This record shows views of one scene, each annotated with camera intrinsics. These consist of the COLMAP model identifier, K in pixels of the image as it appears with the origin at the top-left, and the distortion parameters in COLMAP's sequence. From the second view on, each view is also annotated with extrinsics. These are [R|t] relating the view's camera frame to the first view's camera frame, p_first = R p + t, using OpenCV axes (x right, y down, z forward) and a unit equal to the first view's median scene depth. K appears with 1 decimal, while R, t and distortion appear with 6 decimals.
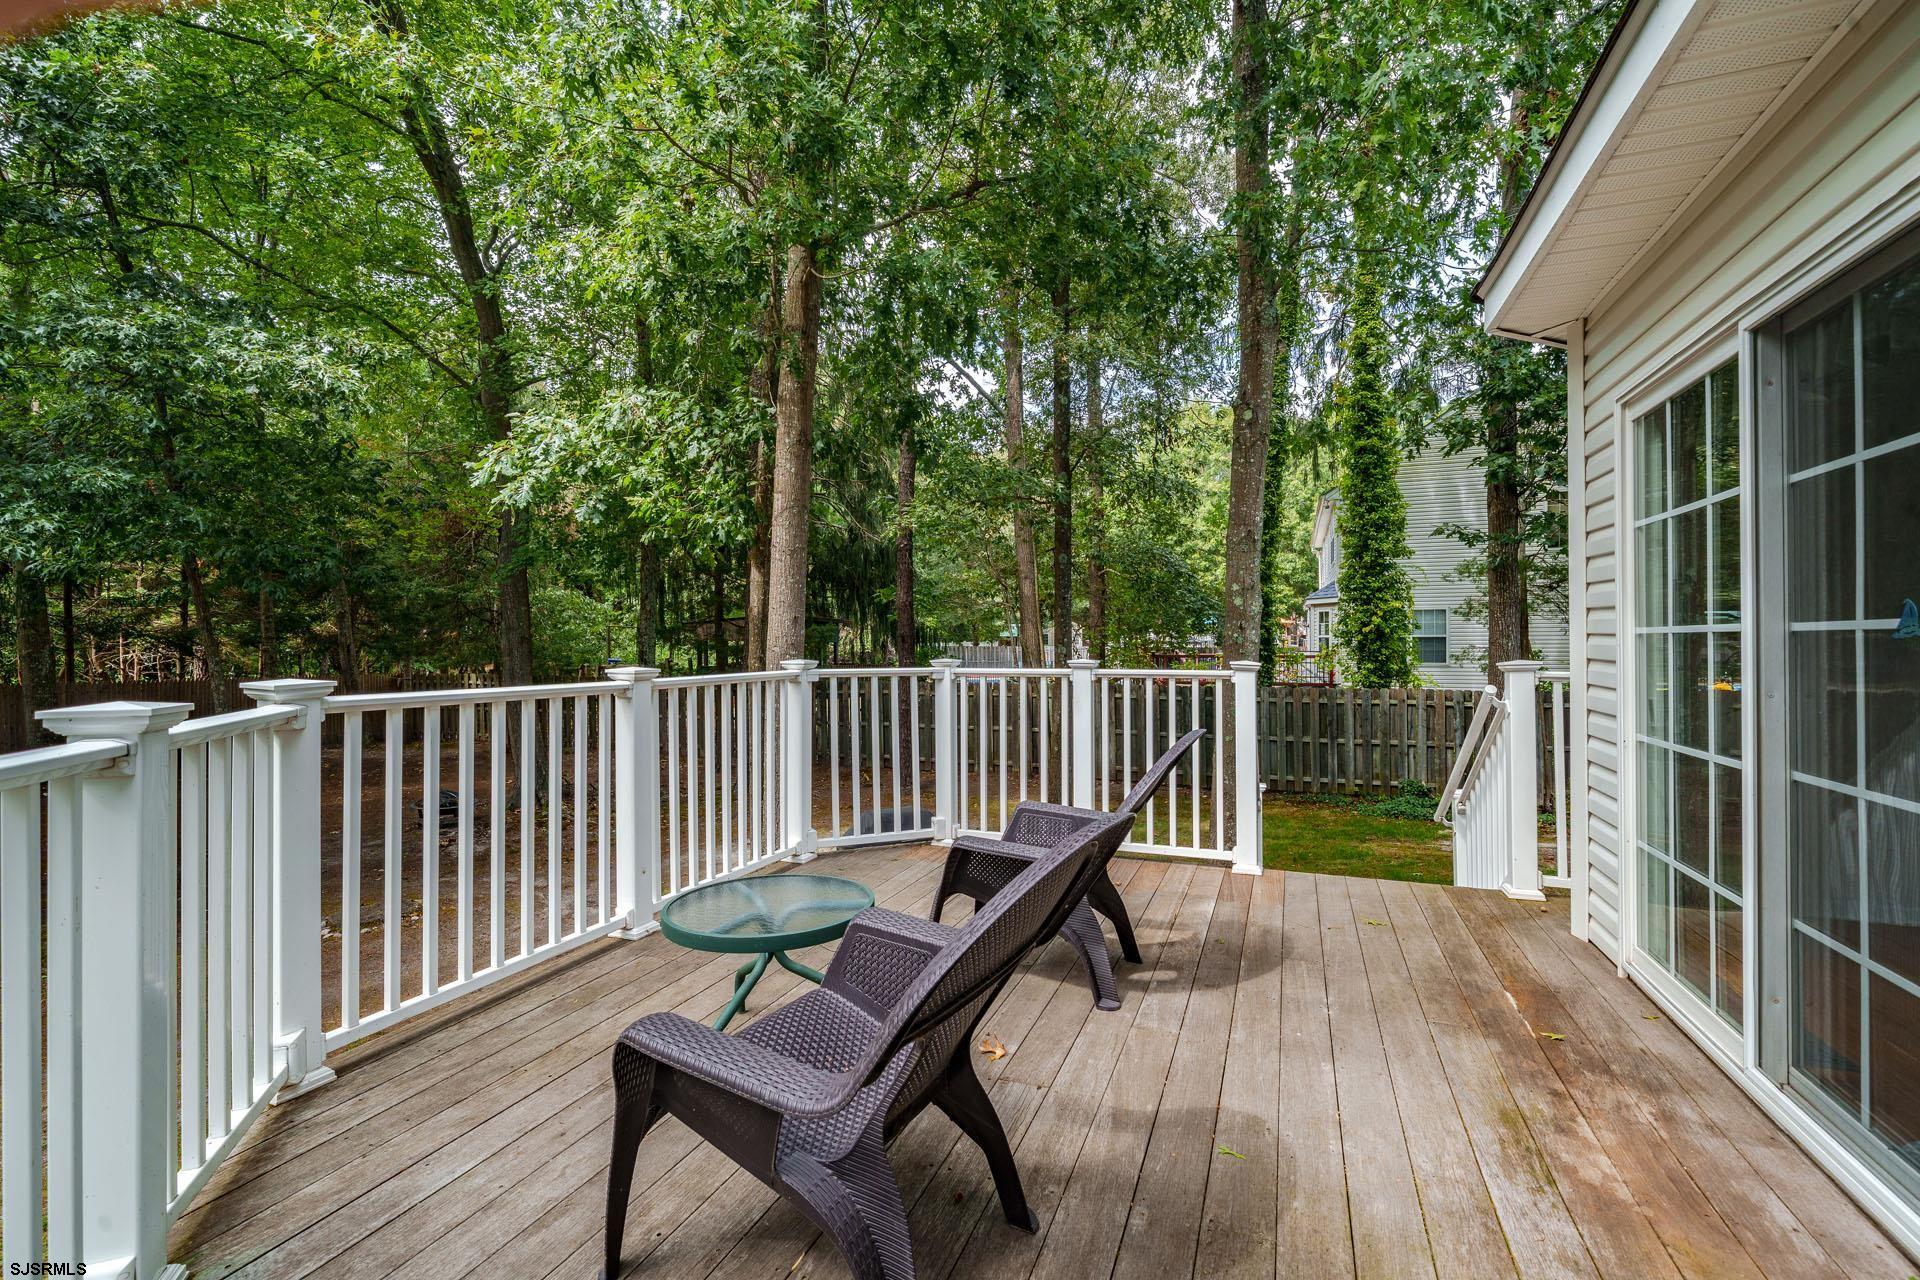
lens RADIAL K [[840.2, 0, 960.0], [0, 840.2, 640.0], [0, 0, 1]] dist [-0.000995, -0.000144]
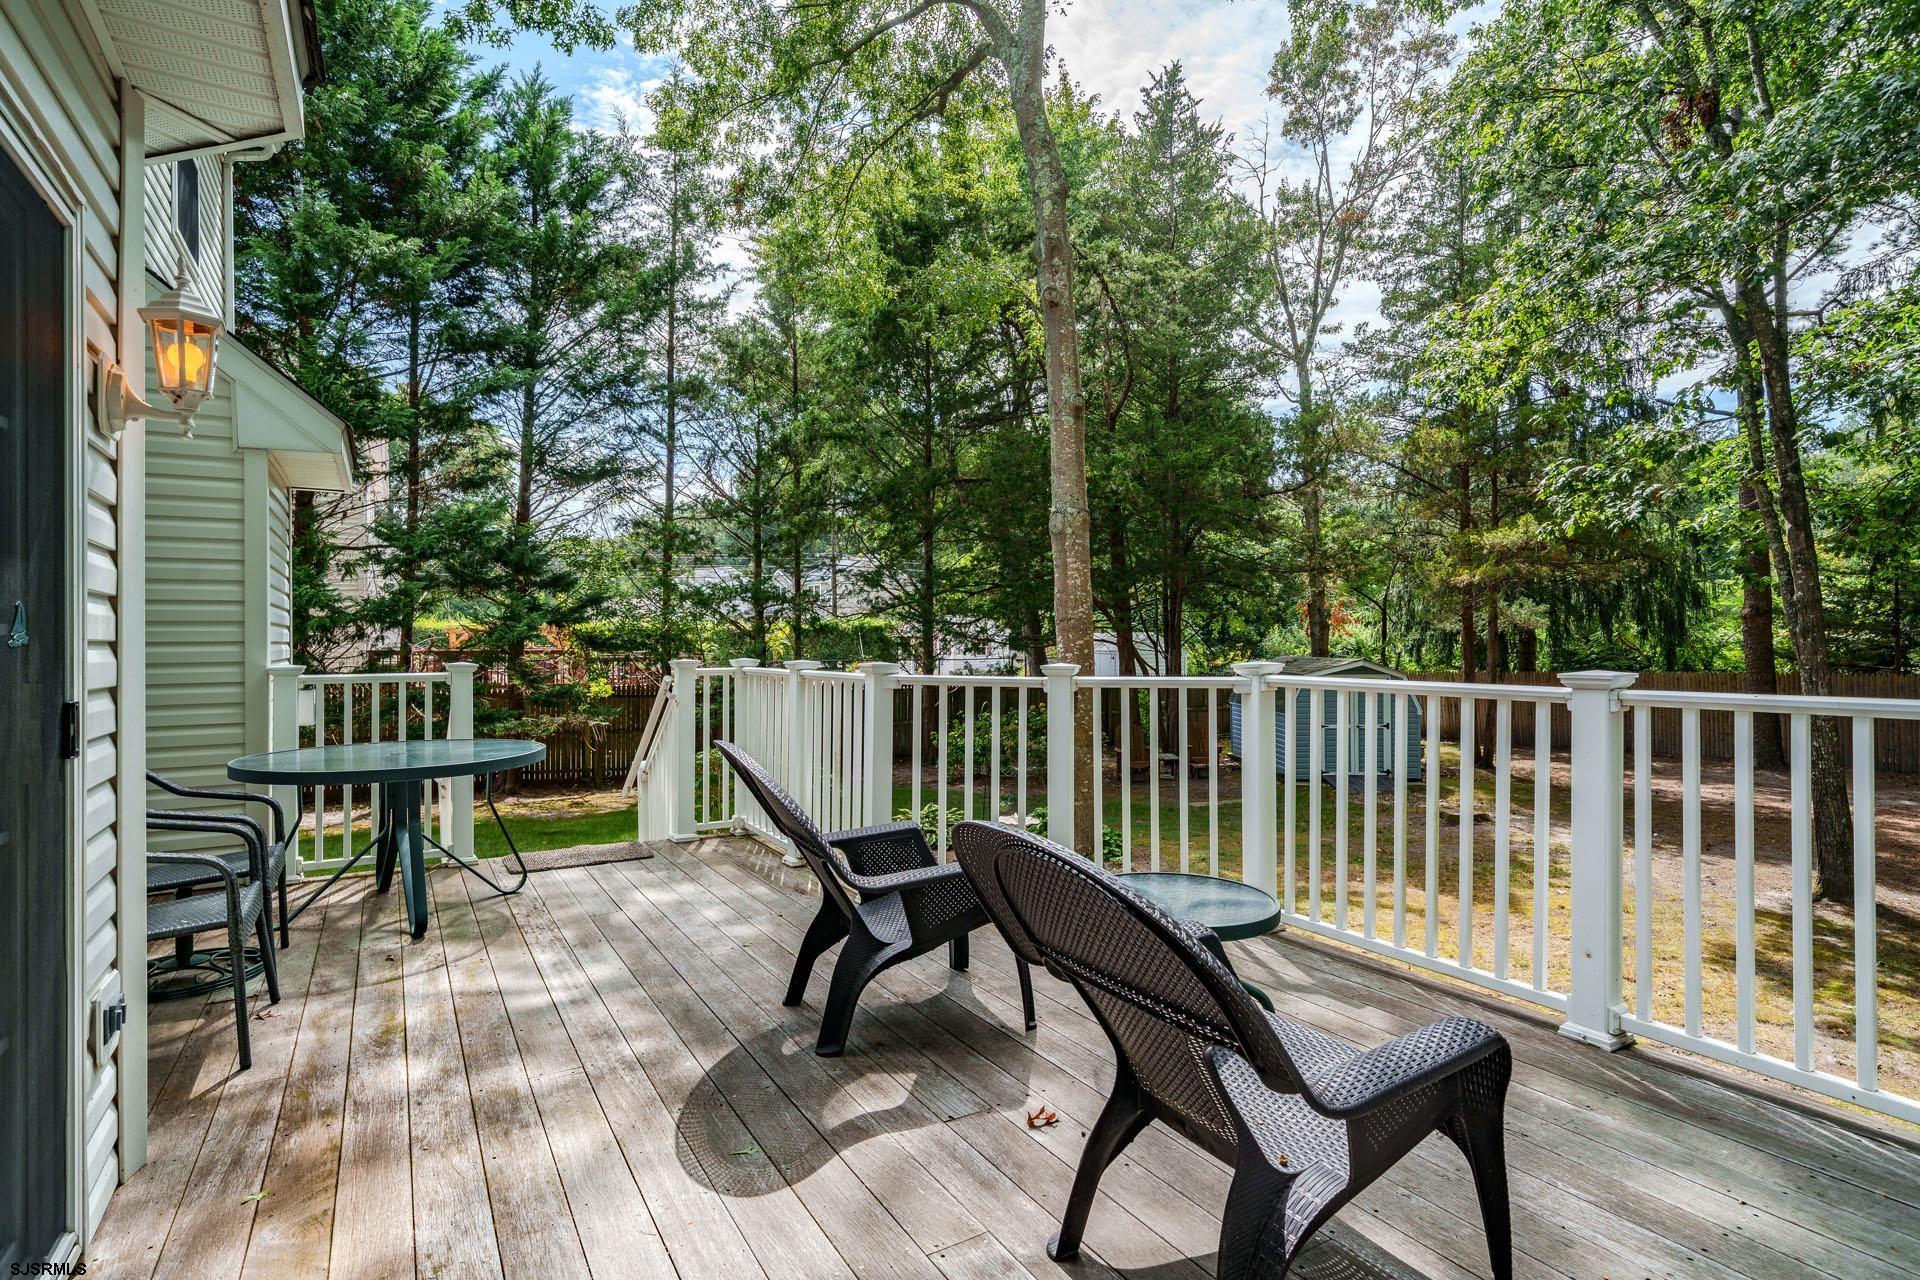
lens RADIAL K [[951.2, 0, 960.0], [0, 951.2, 640.0], [0, 0, 1]] dist [0.001350, -0.000457]
pose [[-0.610956, 0.009003, -0.791614, 0.723012], [0.015926, 0.999873, -0.000921, -0.000806], [0.791505, -0.013170, -0.611021, 1.298746]]
